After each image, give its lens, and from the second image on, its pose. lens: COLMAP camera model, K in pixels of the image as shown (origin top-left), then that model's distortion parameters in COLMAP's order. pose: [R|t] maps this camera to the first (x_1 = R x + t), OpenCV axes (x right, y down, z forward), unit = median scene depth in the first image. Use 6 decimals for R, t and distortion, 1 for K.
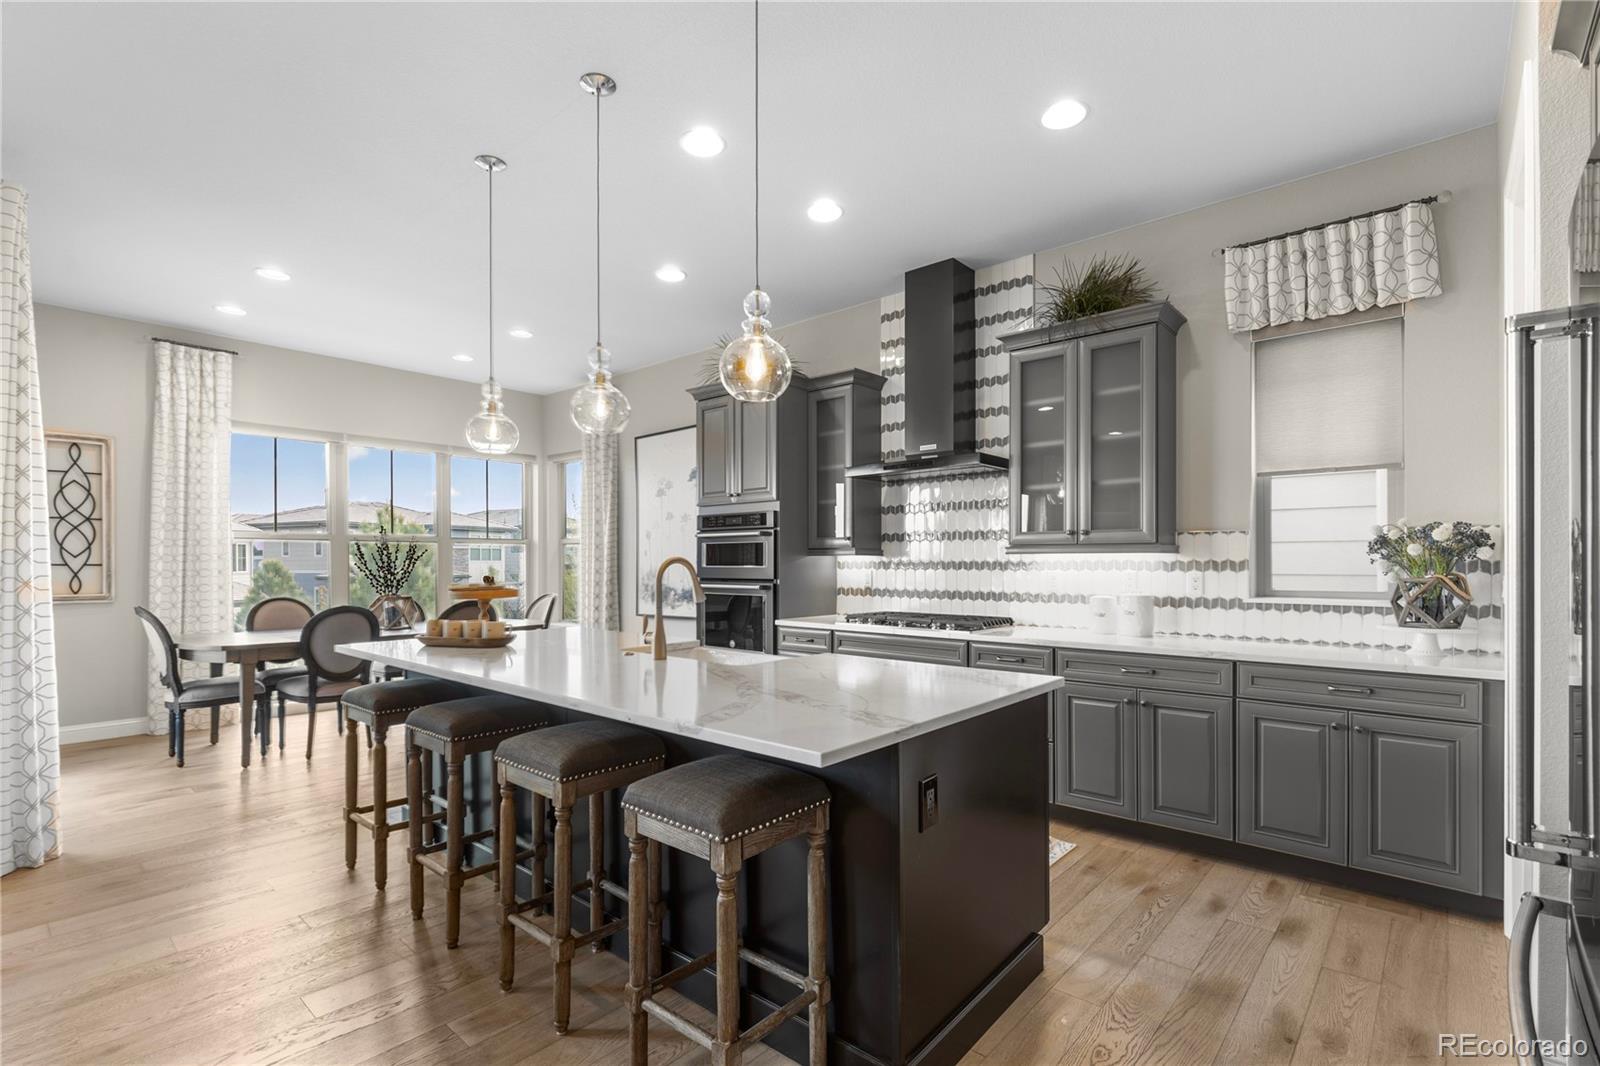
lens RADIAL K [[736.9, 0, 805.9], [0, 736.9, 553.5], [0, 0, 1]] dist [0.000523, -0.000150]
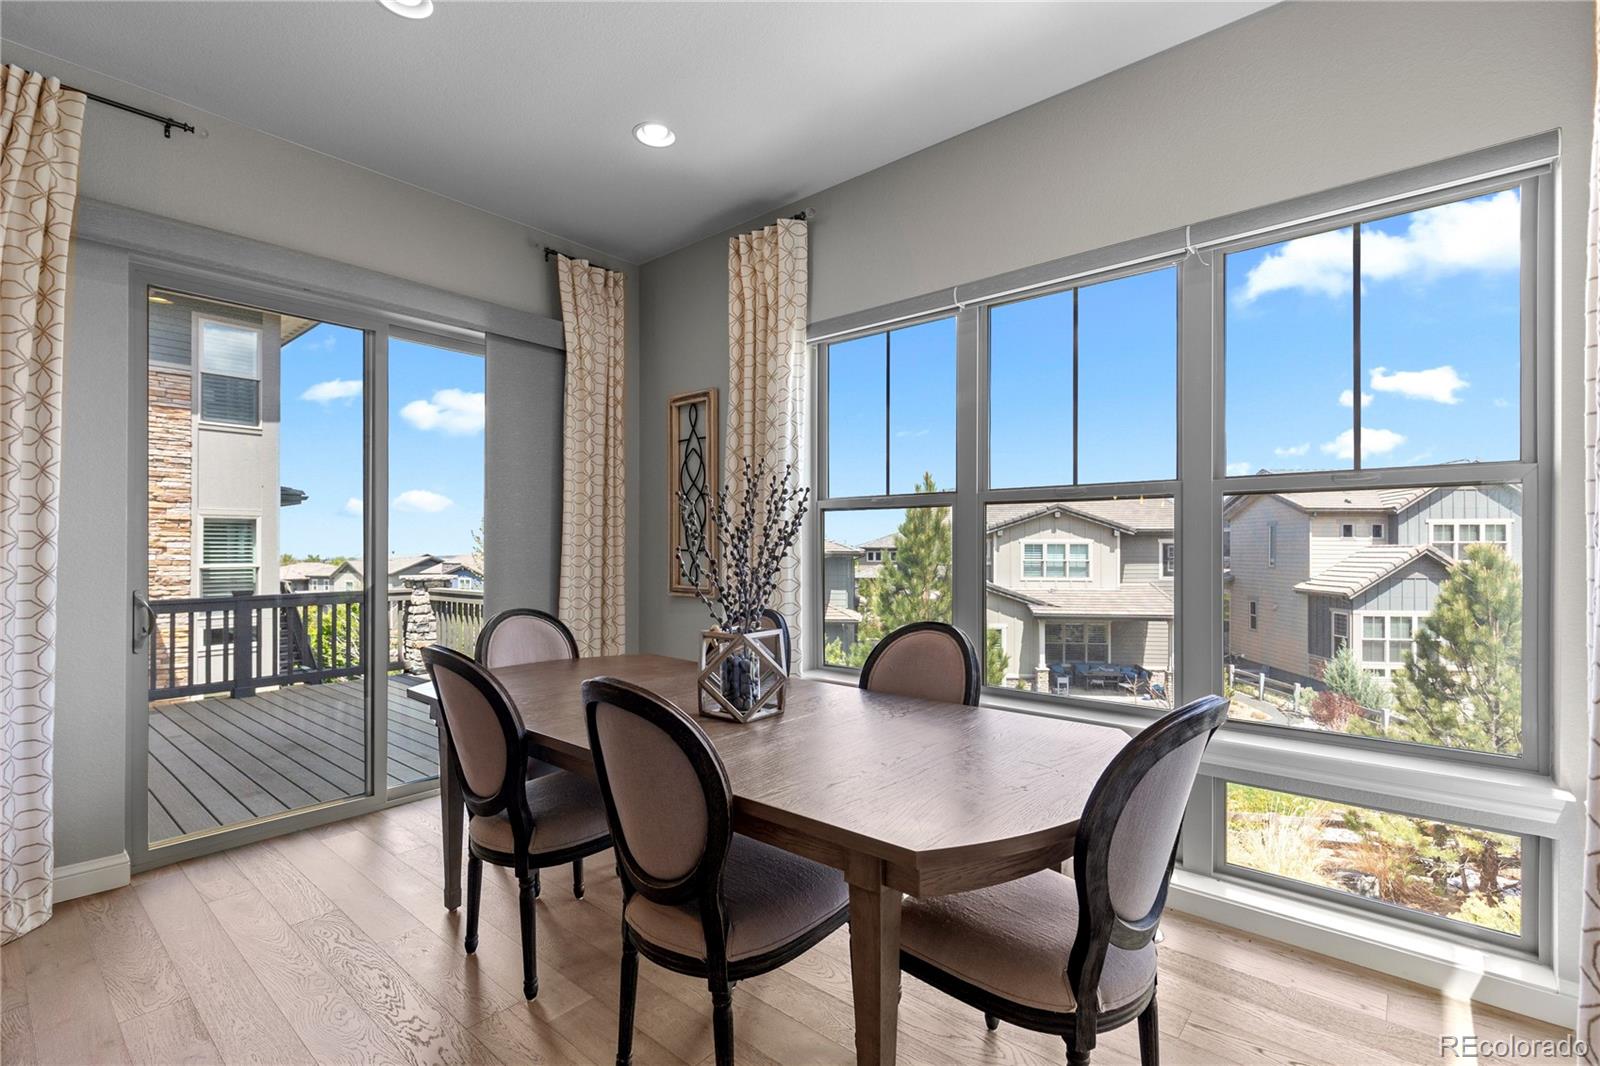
lens RADIAL K [[720.2, 0, 801.8], [0, 720.2, 549.1], [0, 0, 1]] dist [-0.001247, -0.000844]
pose [[0.014876, 0.002124, -0.999887, -0.179478], [0.010050, 0.999947, 0.002274, 0.013324], [0.999839, -0.010083, 0.014854, 1.119657]]
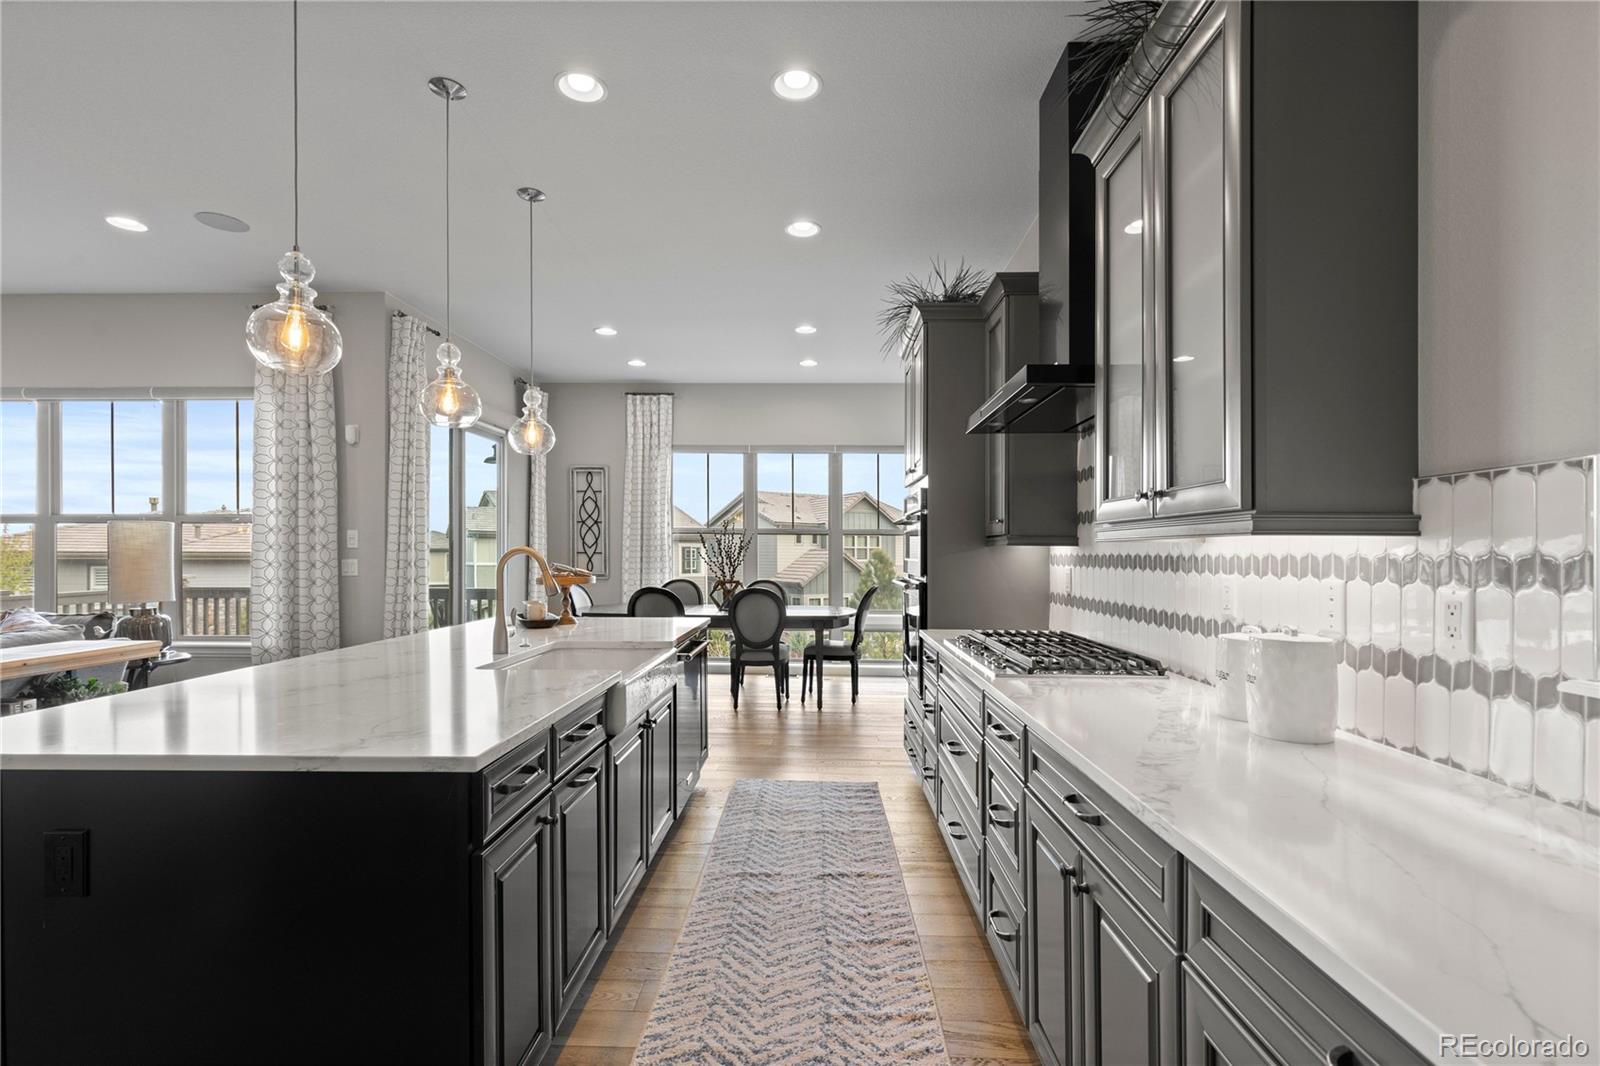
lens RADIAL K [[730.0, 0, 799.0], [0, 730.0, 561.5], [0, 0, 1]] dist [0.000234, 0.000005]
pose [[0.636091, 0.014978, -0.771469, 0.437781], [0.001994, 0.999776, 0.021055, 0.002477], [0.771612, -0.014931, 0.635919, 0.383220]]
